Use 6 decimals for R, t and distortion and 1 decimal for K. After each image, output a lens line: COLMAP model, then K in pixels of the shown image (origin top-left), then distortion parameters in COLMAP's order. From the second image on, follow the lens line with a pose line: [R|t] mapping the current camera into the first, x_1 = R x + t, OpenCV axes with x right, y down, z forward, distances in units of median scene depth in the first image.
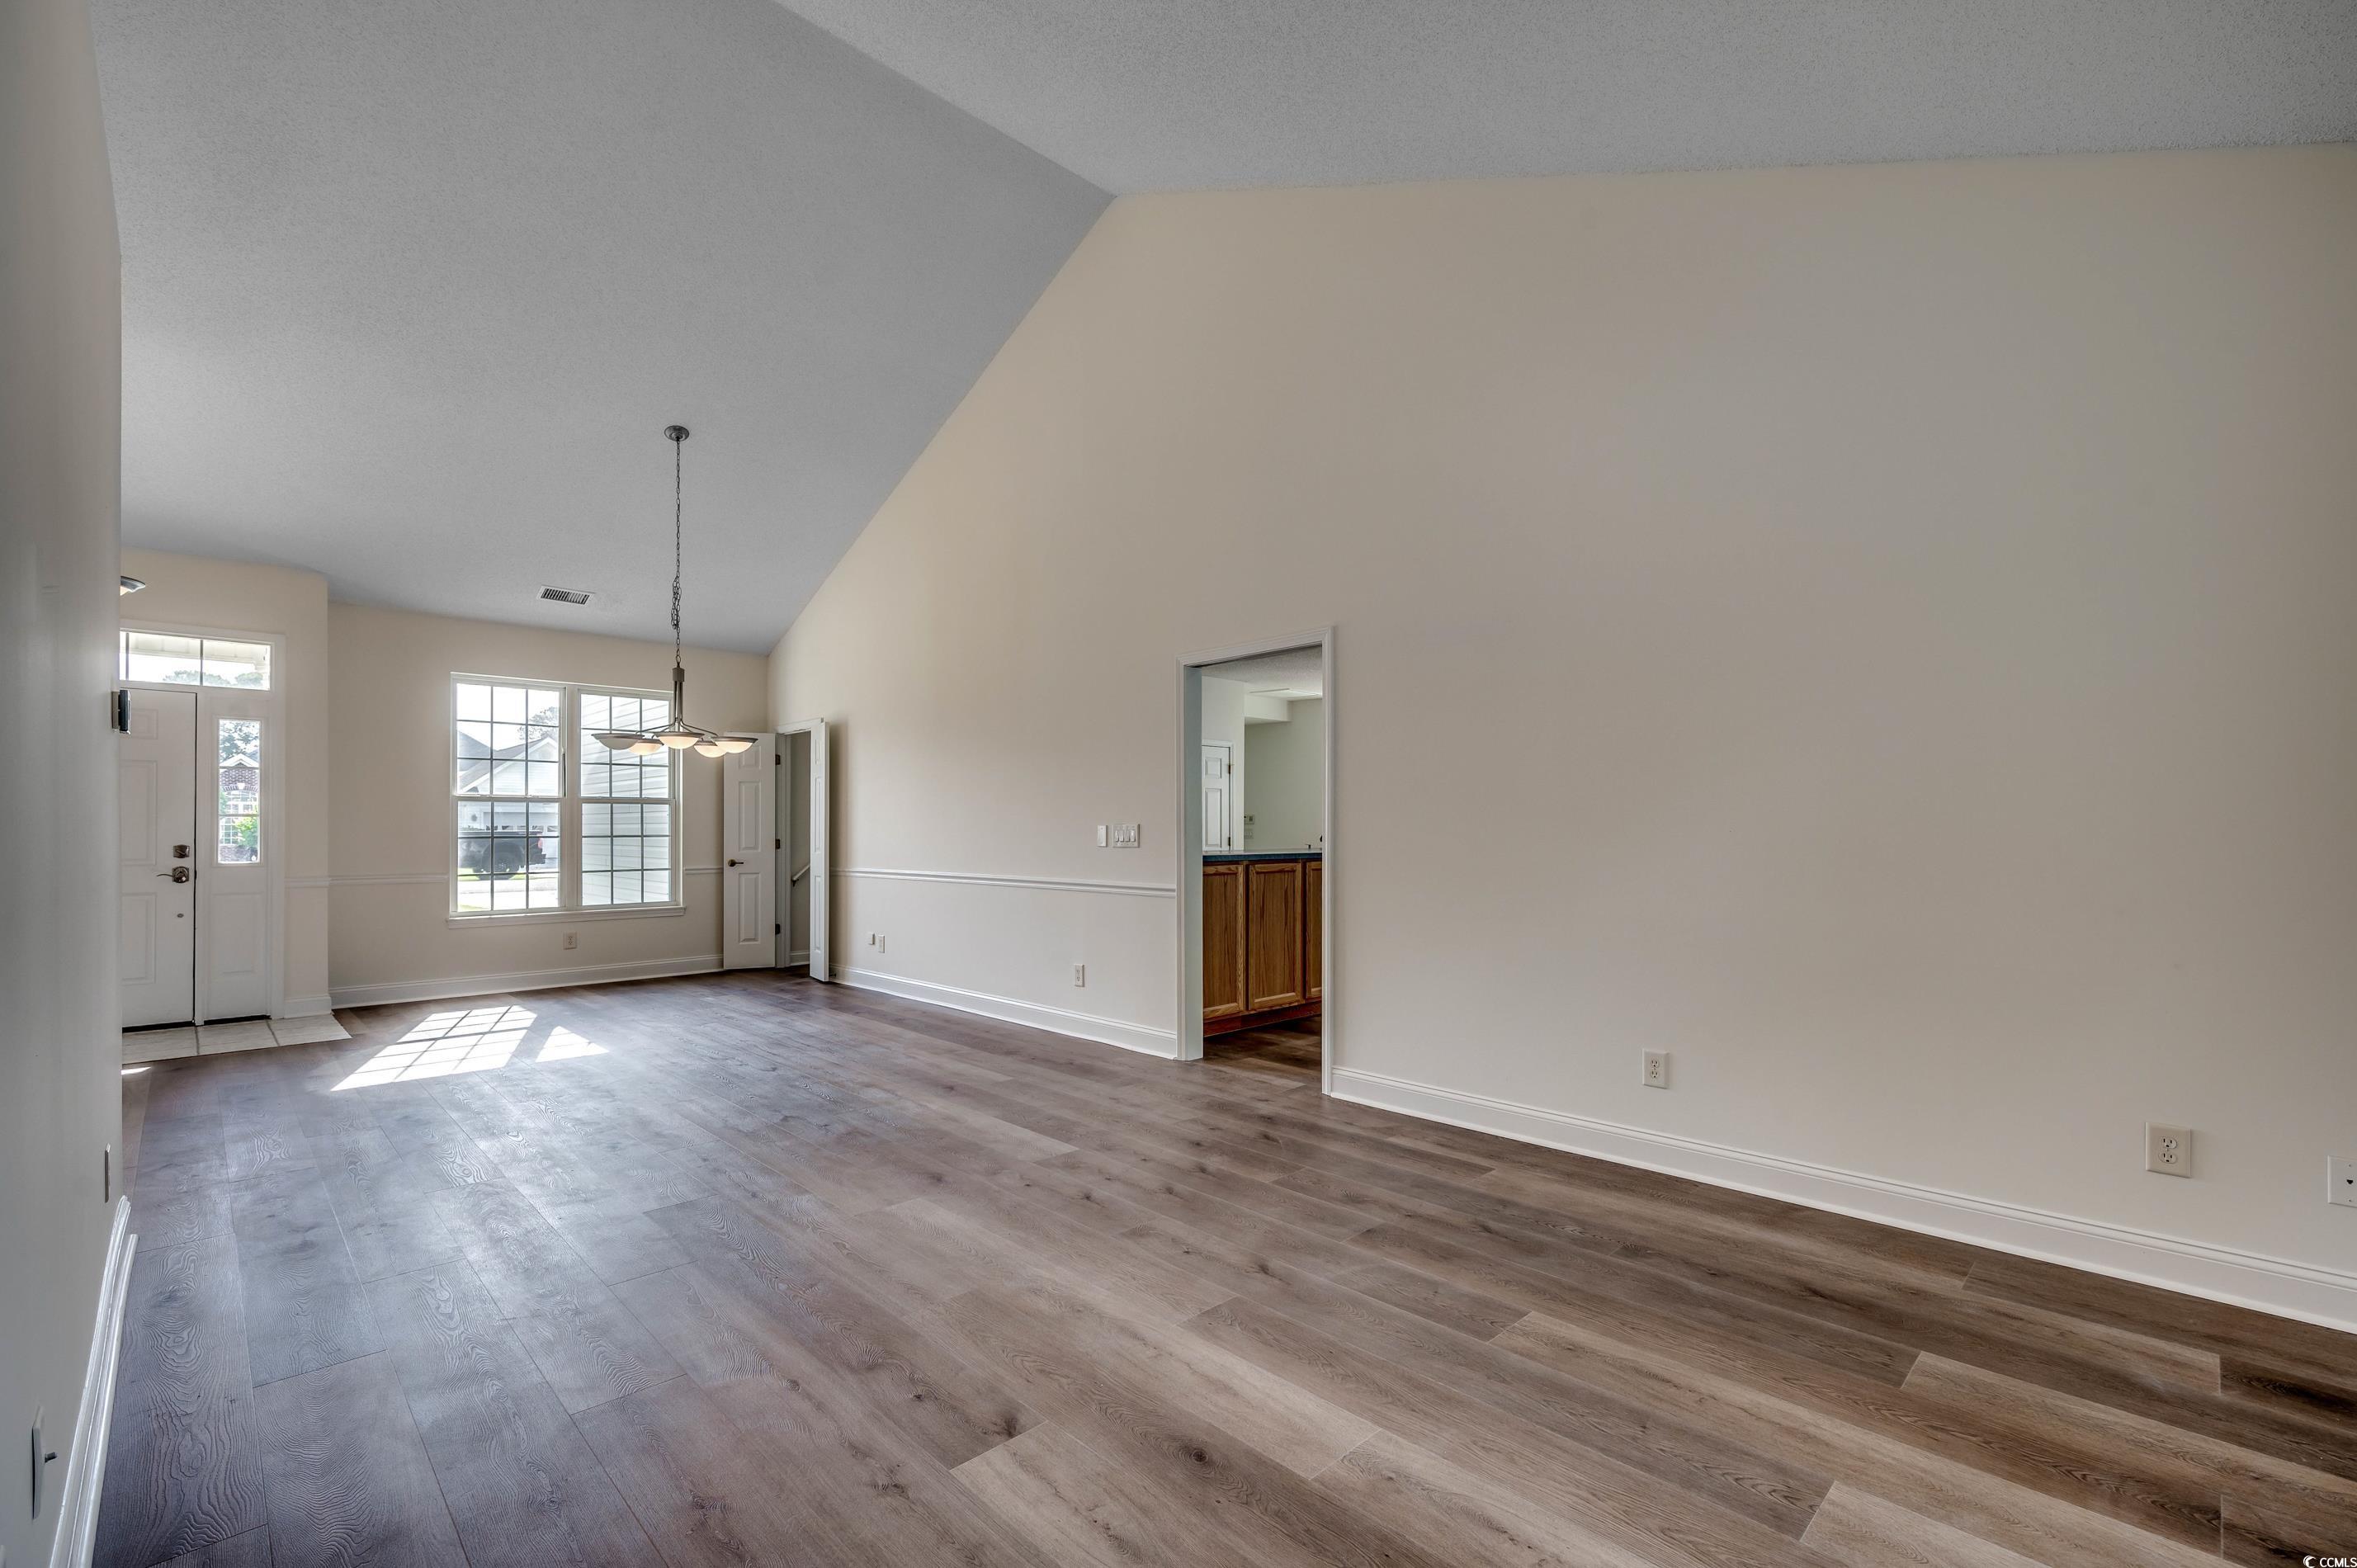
lens RADIAL K [[1019.2, 0, 1182.6], [0, 1019.2, 826.2], [0, 0, 1]] dist [0.000981, 0.000130]
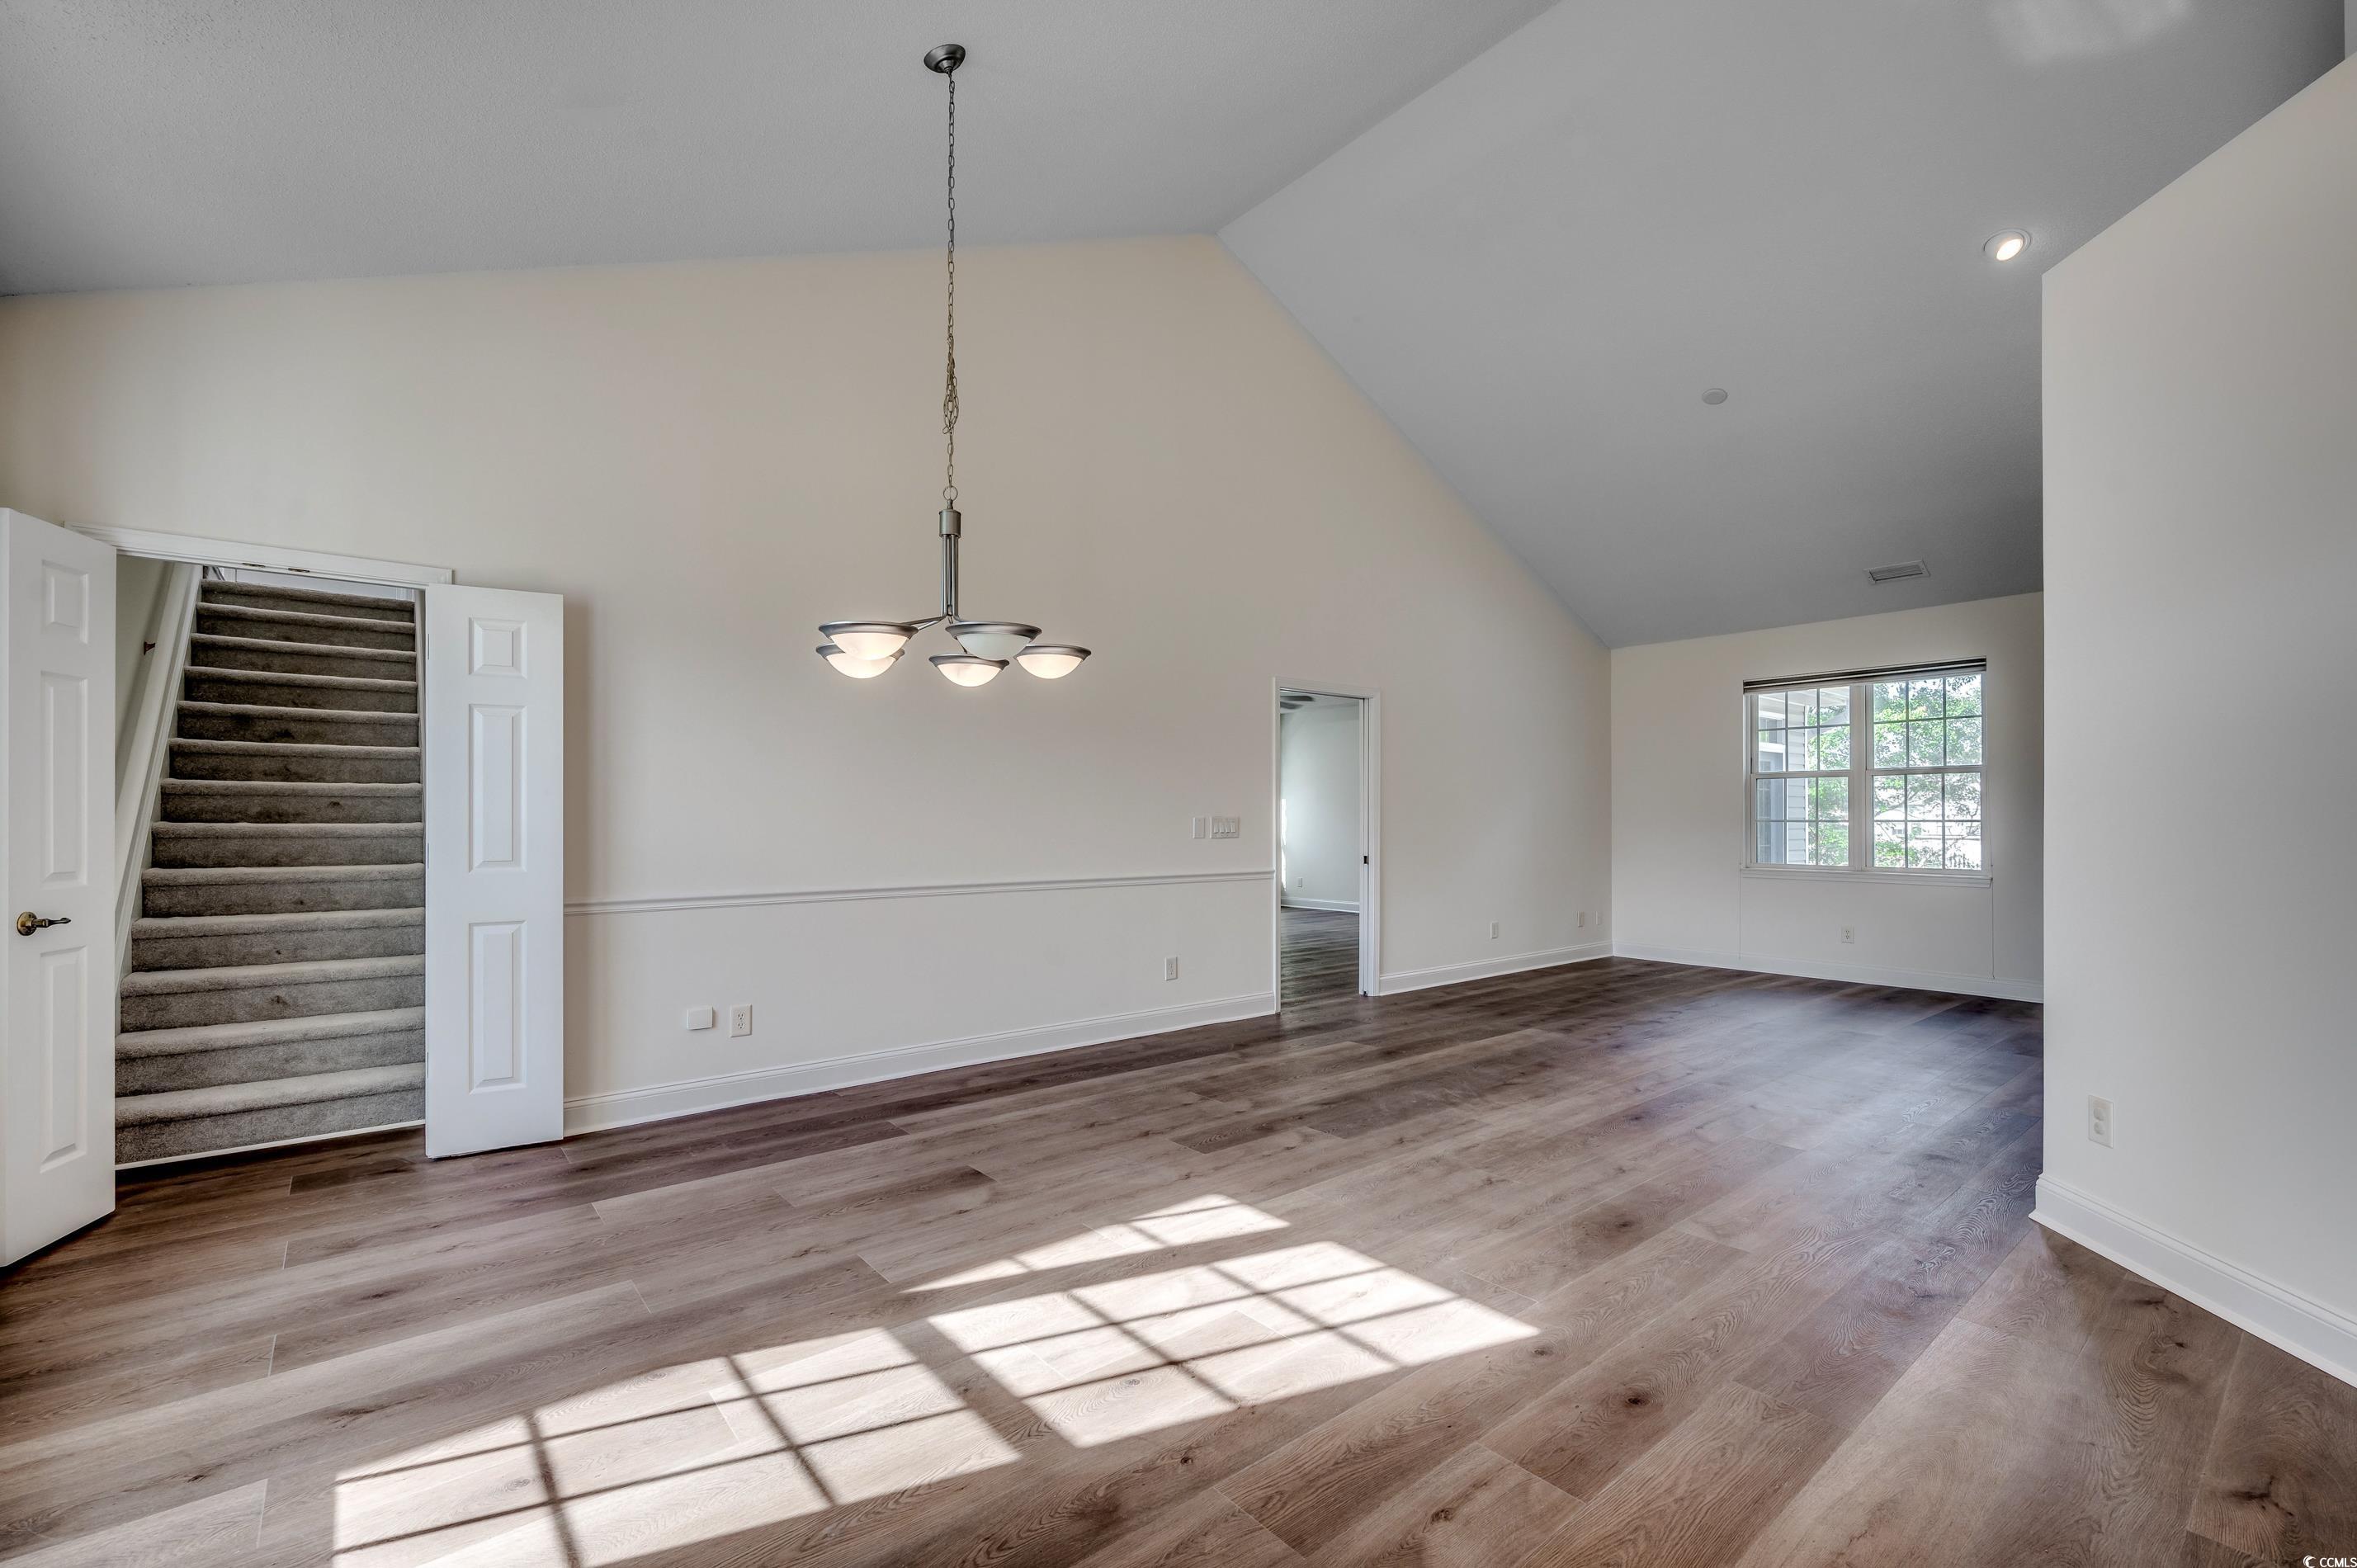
lens RADIAL K [[1019.2, 0, 1182.6], [0, 1019.2, 826.2], [0, 0, 1]] dist [0.000981, 0.000130]
pose [[0.069924, -0.005467, 0.997537, -1.858317], [-0.007938, 0.999950, 0.006037, 0.002839], [-0.997521, -0.008341, 0.069877, 1.569924]]
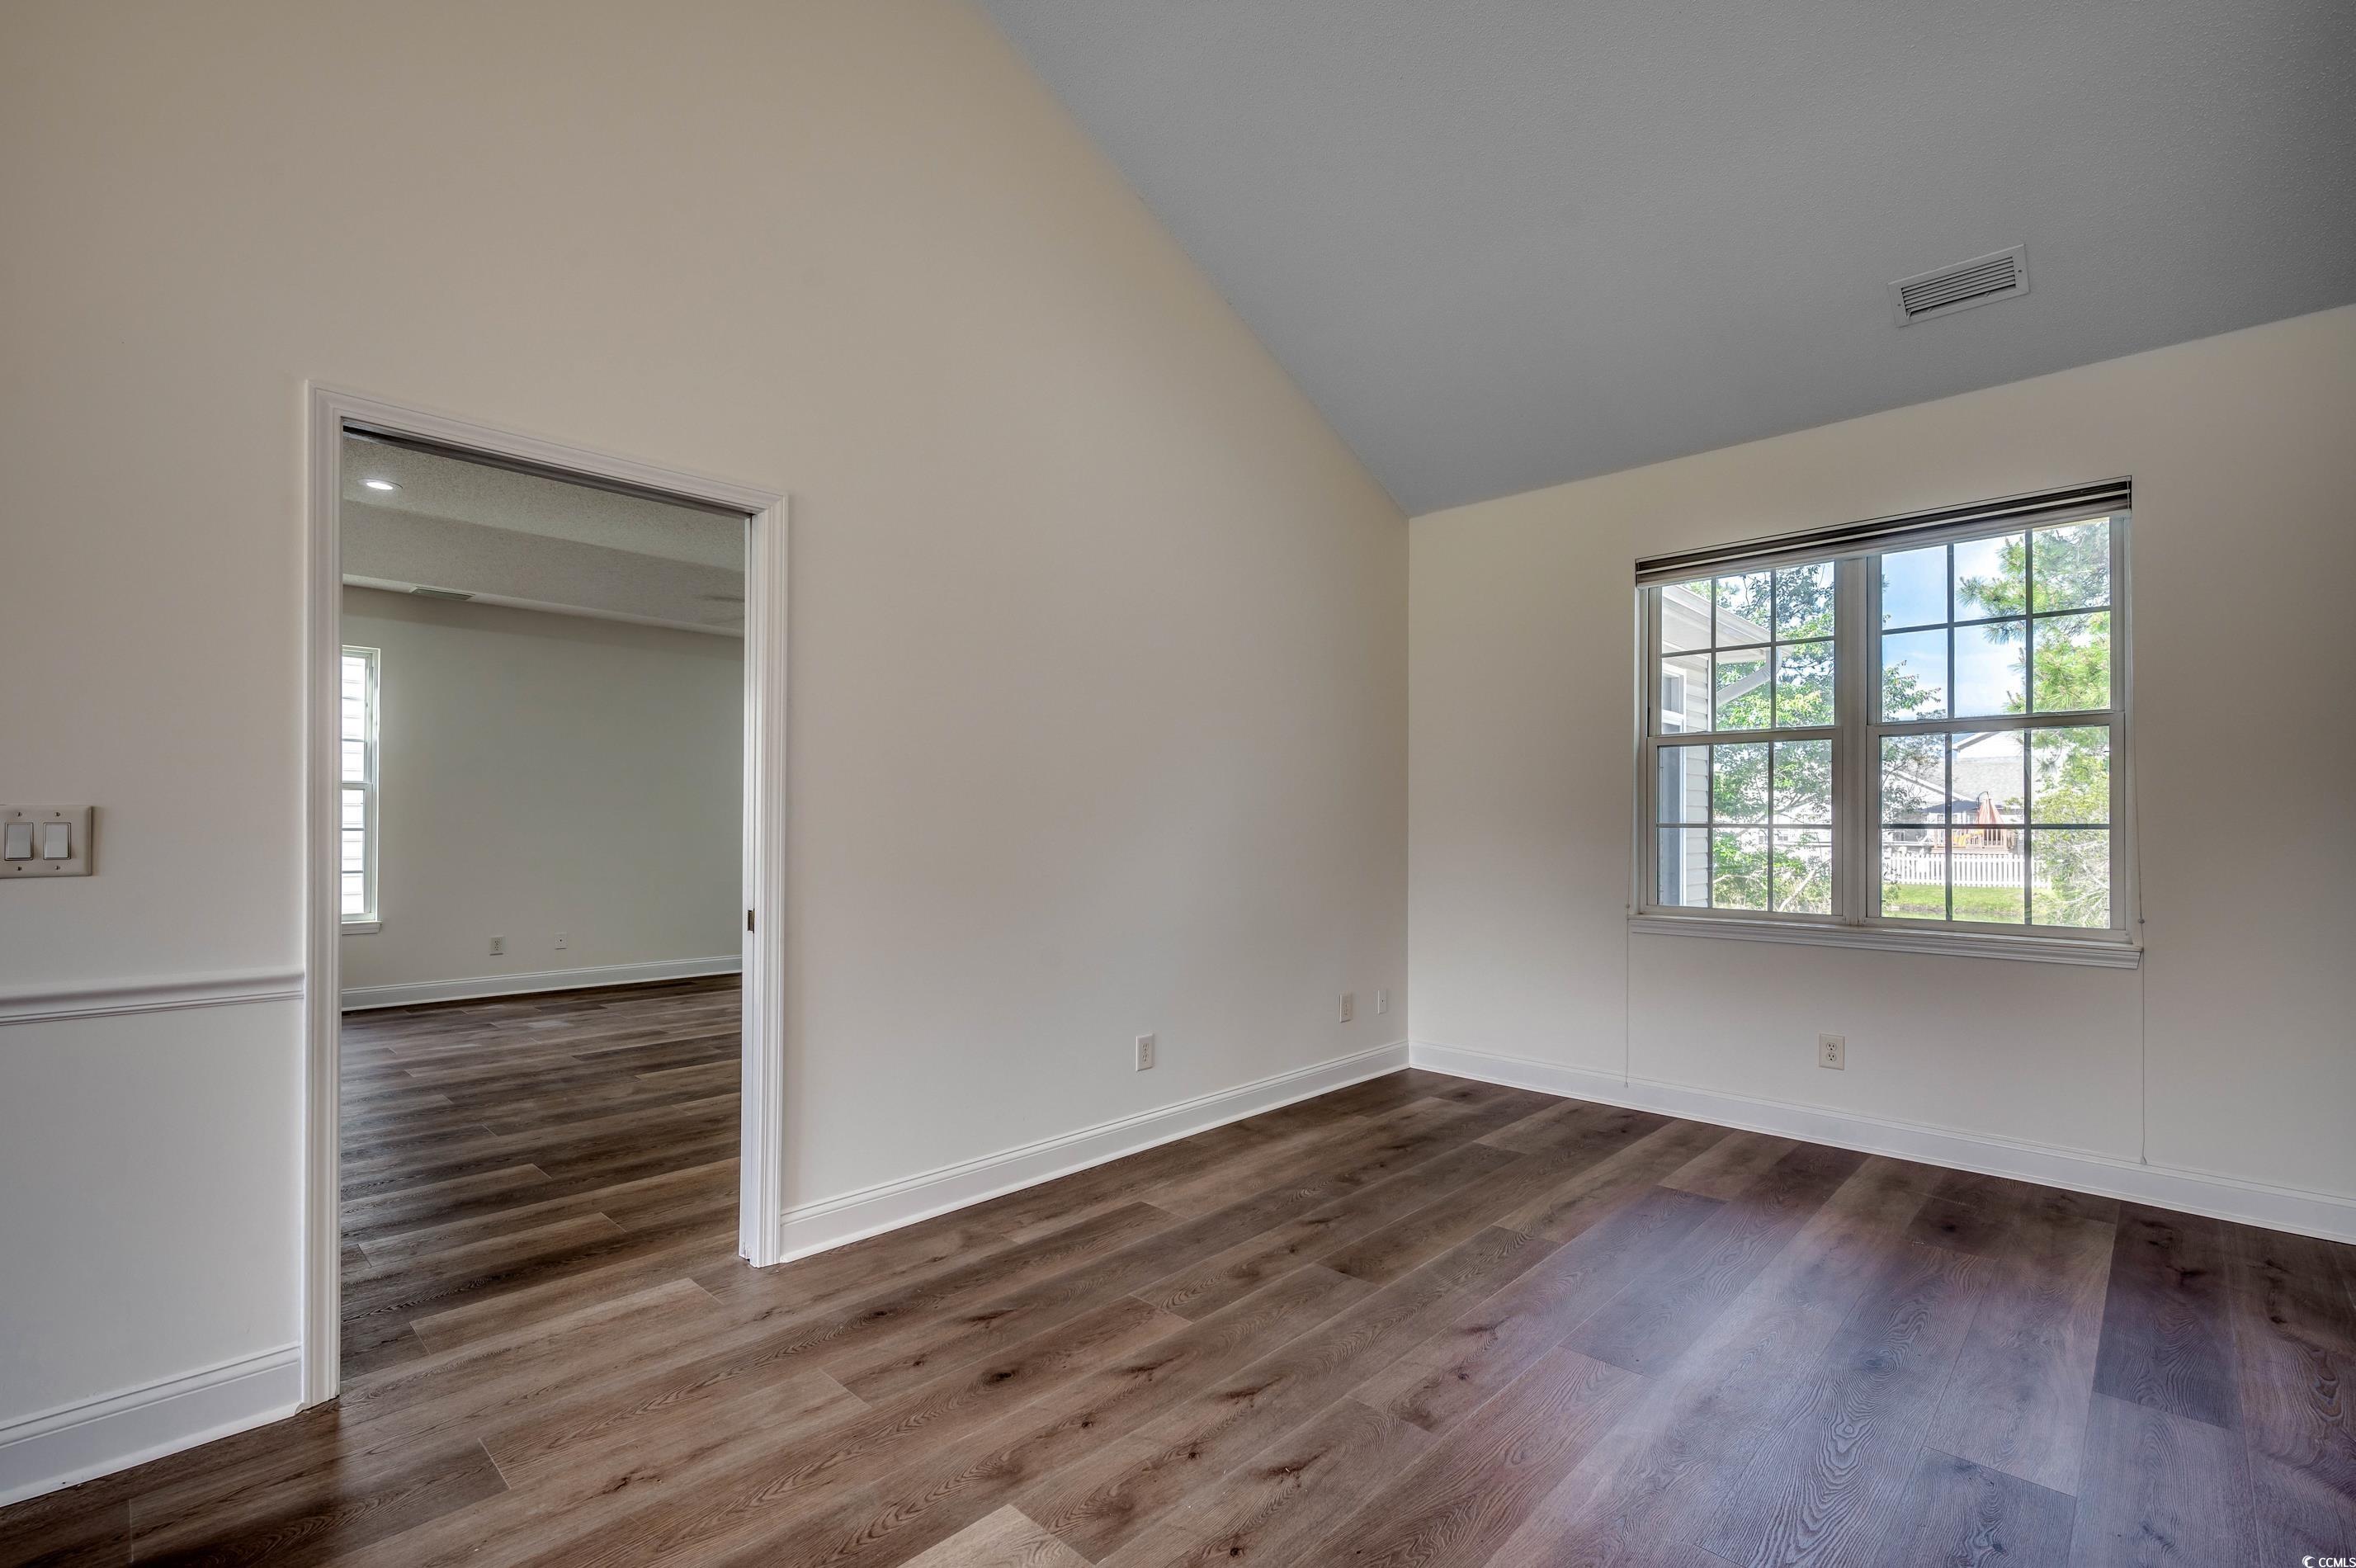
lens RADIAL K [[1050.1, 0, 1183.8], [0, 1050.1, 823.1], [0, 0, 1]] dist [-0.001214, 0.000043]
pose [[-0.045874, 0.001547, 0.998946, -0.653282], [-0.010717, 0.999940, -0.002040, 0.000221], [-0.998890, -0.010799, -0.045855, 1.043300]]
